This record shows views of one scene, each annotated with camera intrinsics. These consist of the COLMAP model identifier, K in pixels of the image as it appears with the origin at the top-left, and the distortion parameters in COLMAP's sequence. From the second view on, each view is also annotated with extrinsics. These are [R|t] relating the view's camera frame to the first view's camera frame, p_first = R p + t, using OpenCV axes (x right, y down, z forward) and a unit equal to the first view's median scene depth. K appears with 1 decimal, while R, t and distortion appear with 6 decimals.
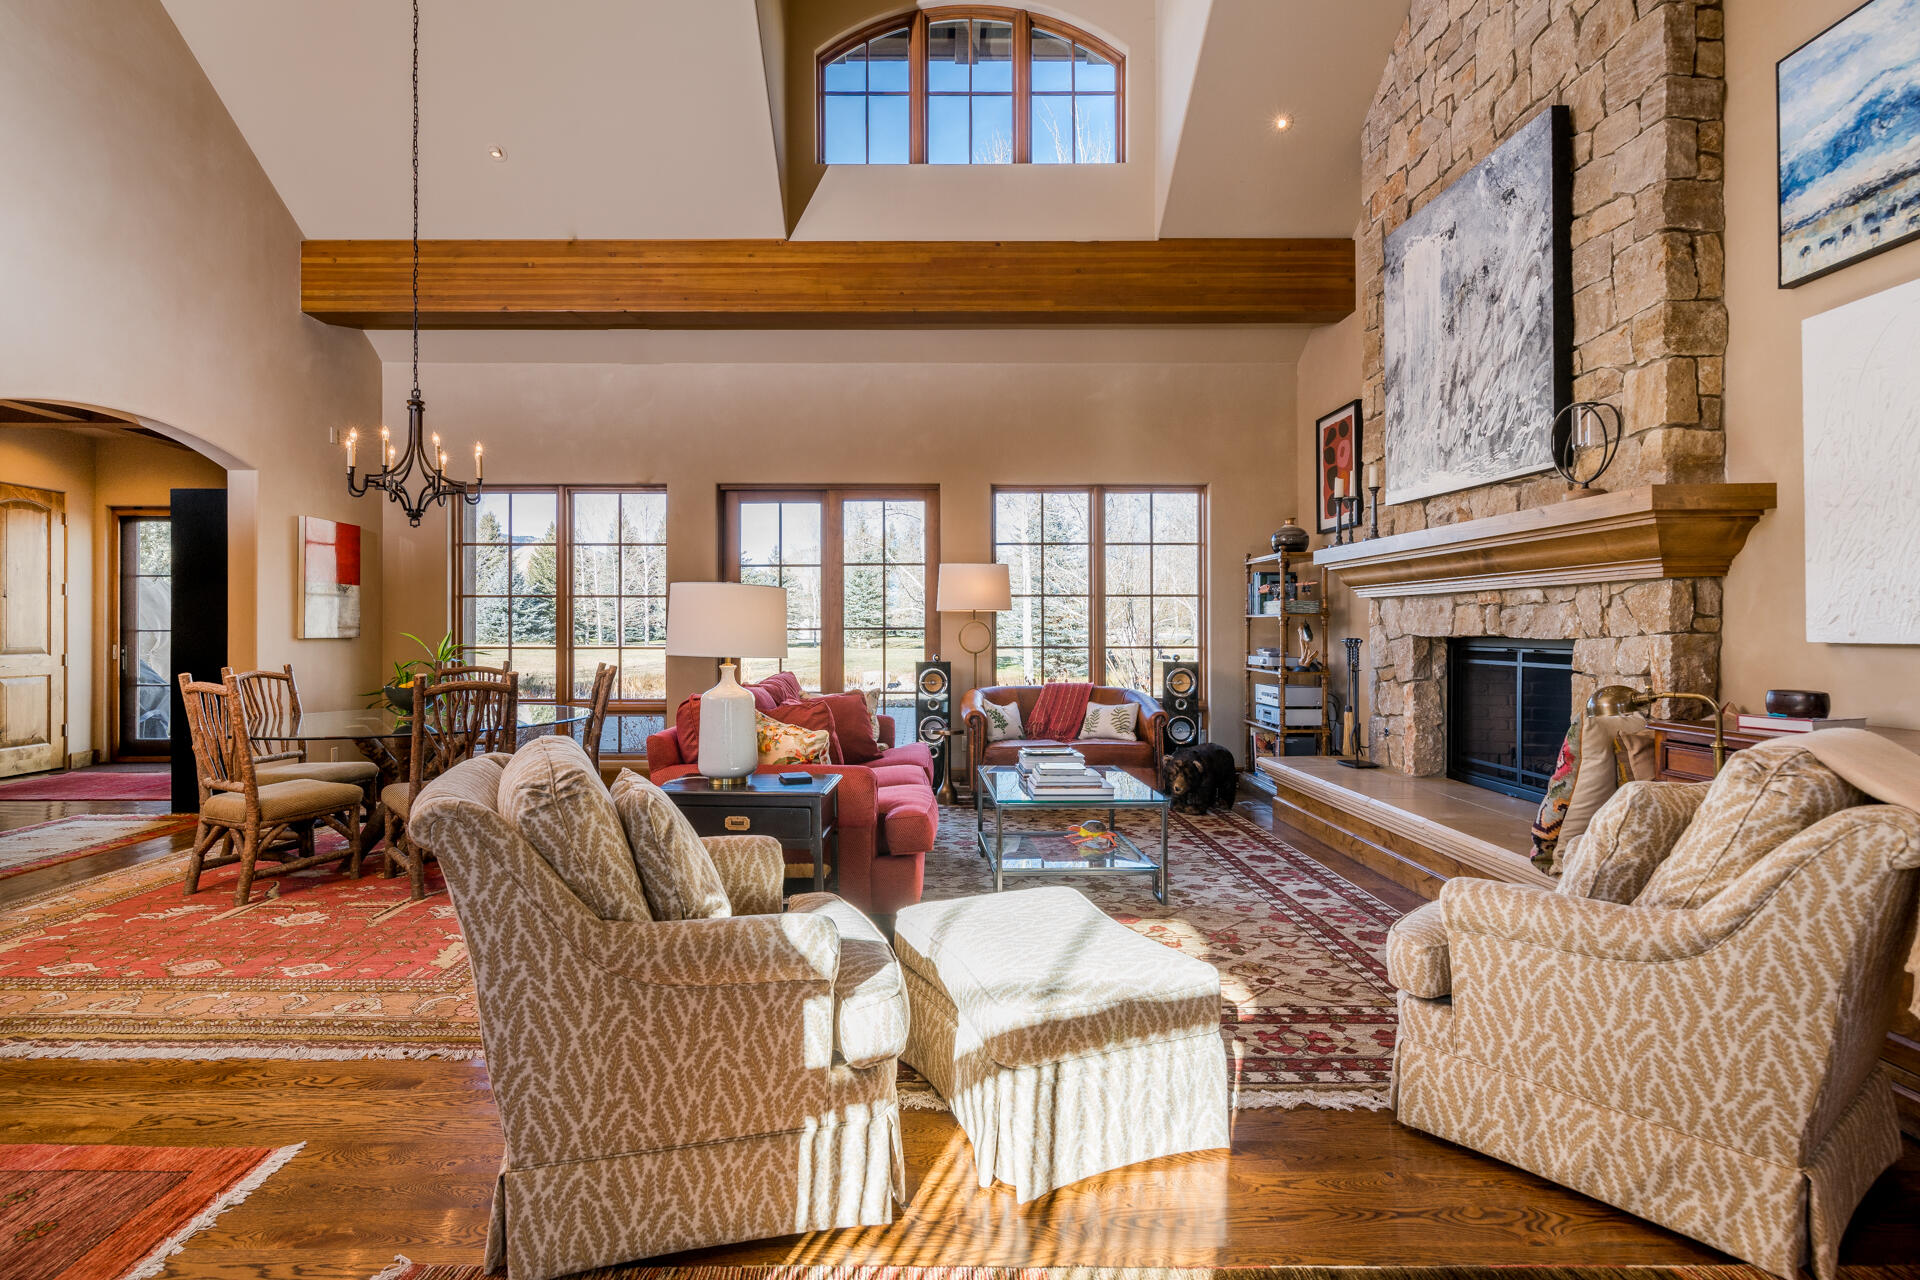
lens RADIAL K [[916.4, 0, 920.1], [0, 916.4, 634.6], [0, 0, 1]] dist [0.000410, -0.000134]
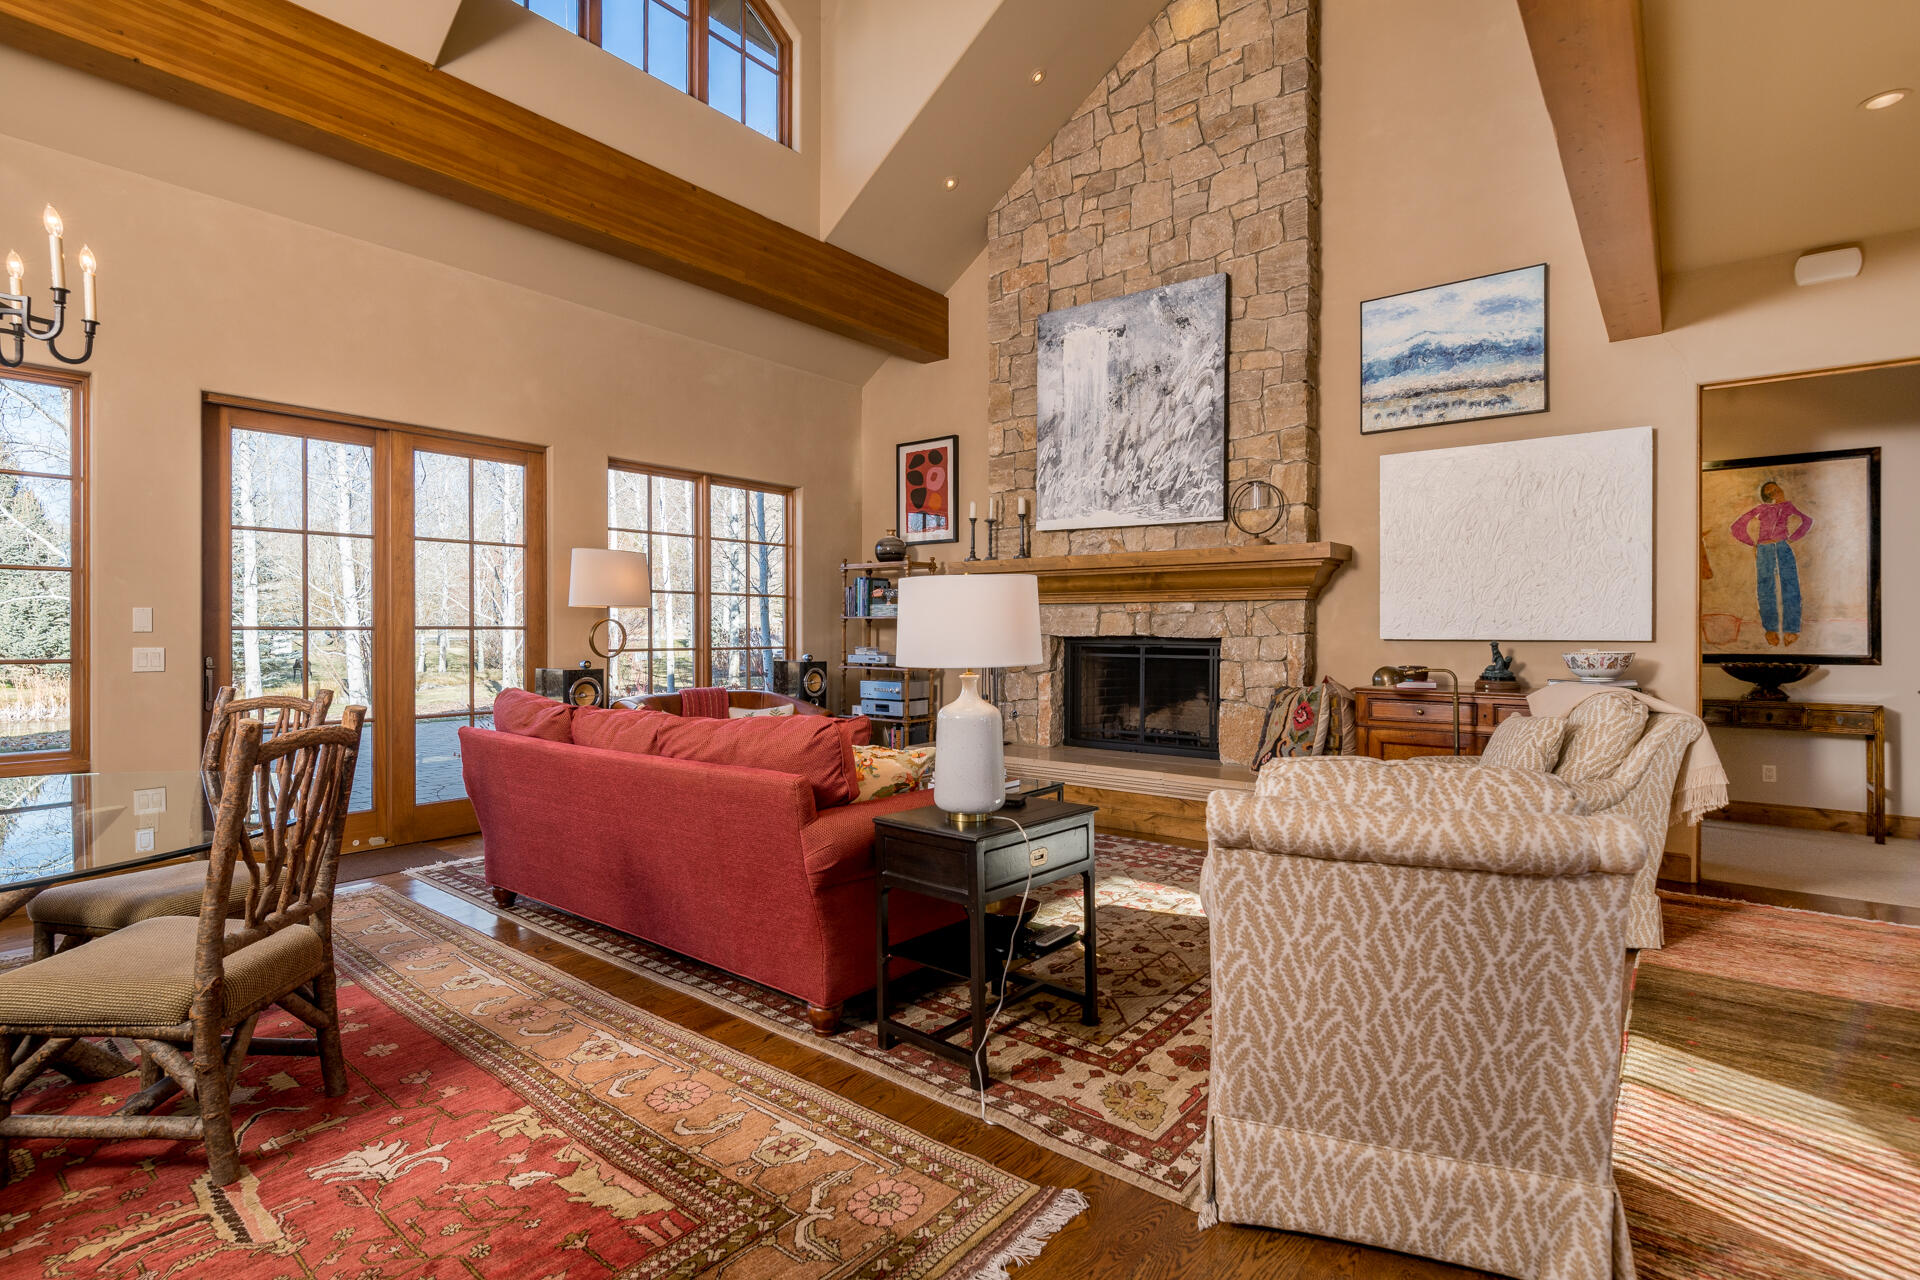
lens RADIAL K [[924.3, 0, 960.0], [0, 924.3, 640.0], [0, 0, 1]] dist [0.000583, 0.000512]
pose [[0.623662, -0.007704, 0.781656, -0.631915], [0.002375, 0.999965, 0.007961, -0.003607], [-0.781690, -0.003108, 0.623659, 0.355358]]
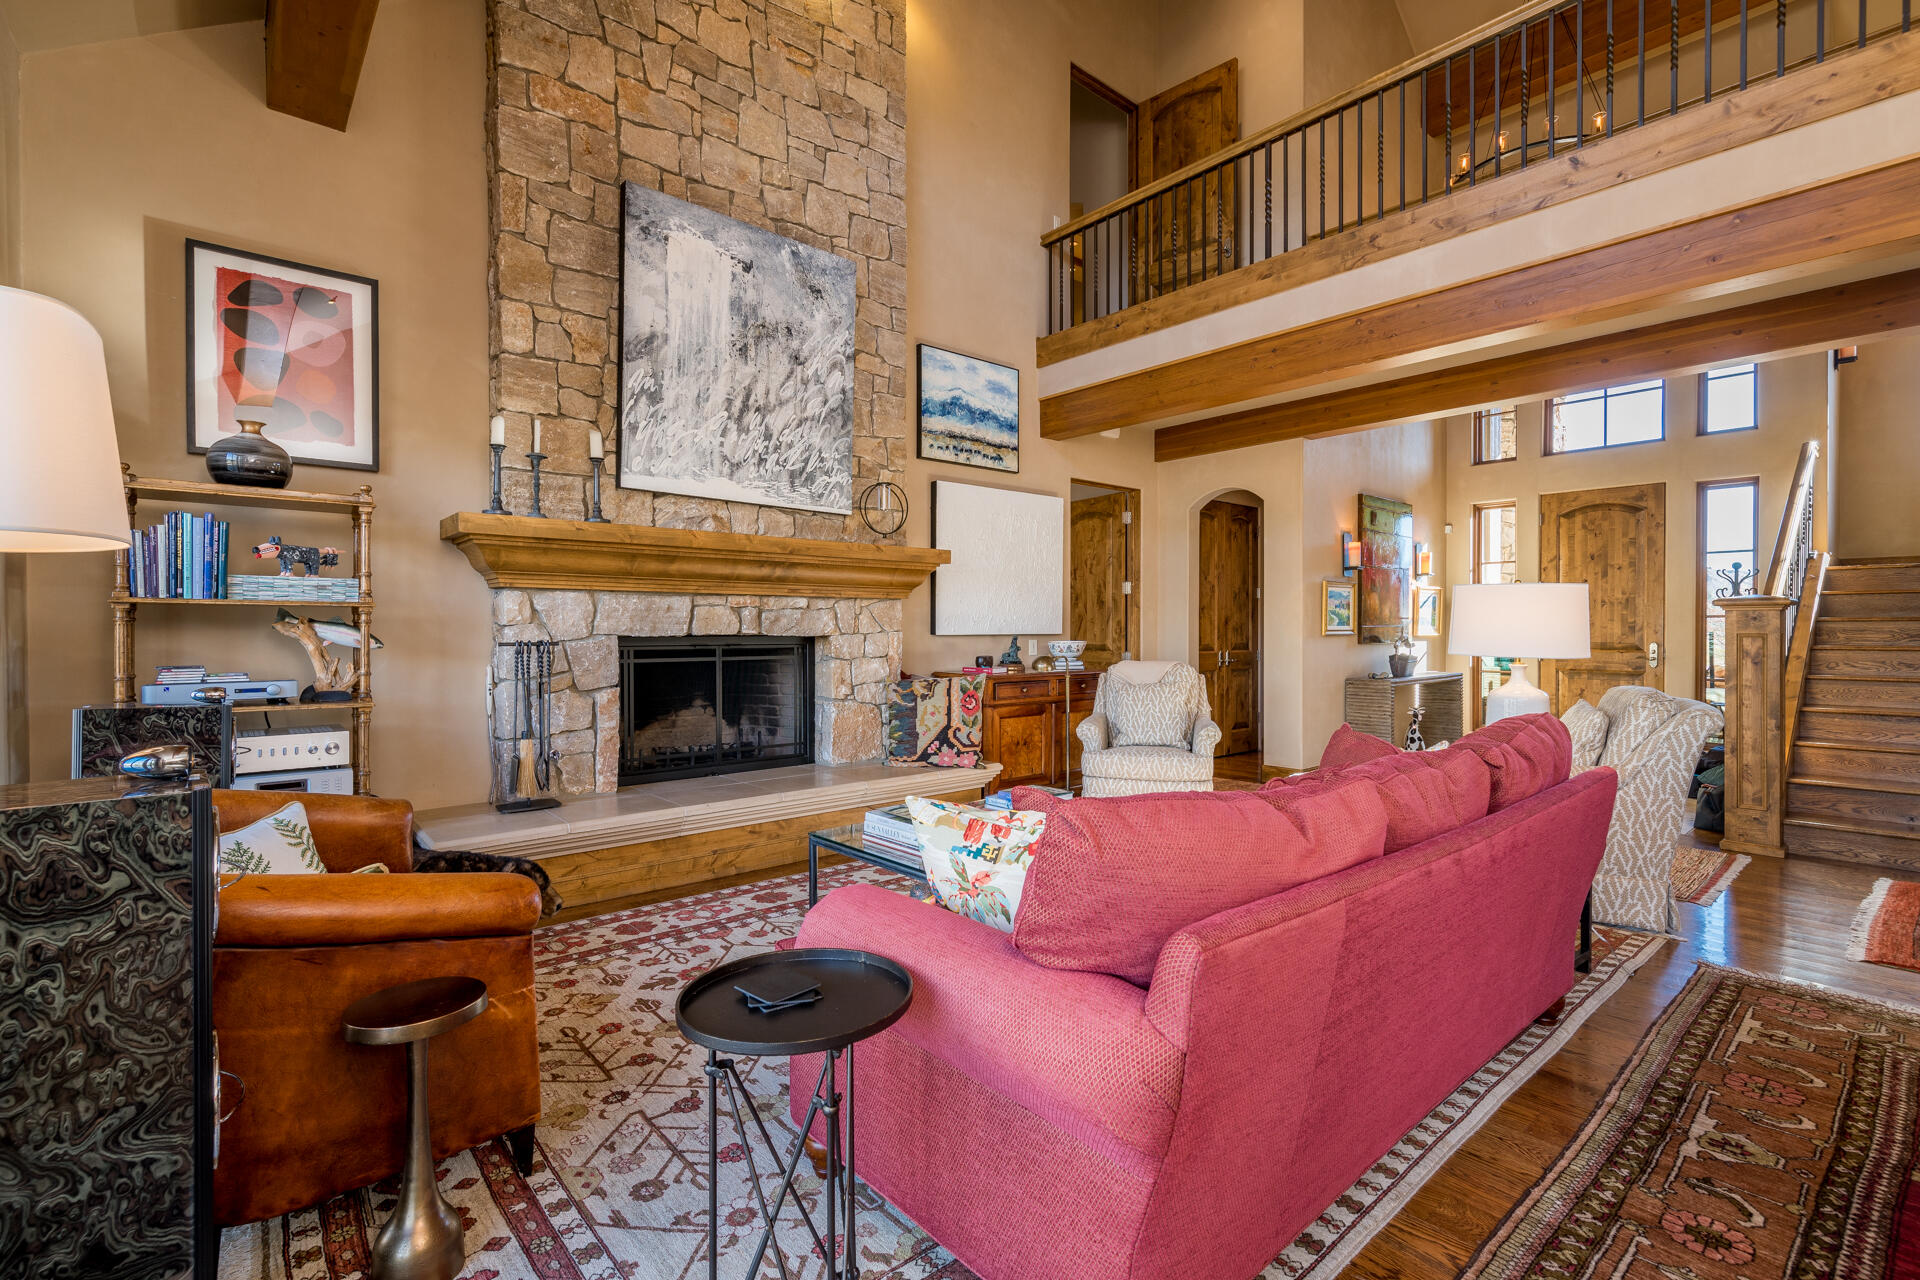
lens RADIAL K [[862.9, 0, 960.0], [0, 862.9, 640.0], [0, 0, 1]] dist [0.001176, -0.000244]
pose [[-0.654491, -0.008273, 0.756024, -0.381129], [0.006060, 0.999851, 0.016187, -0.007617], [-0.756045, 0.015176, -0.654343, 1.530423]]
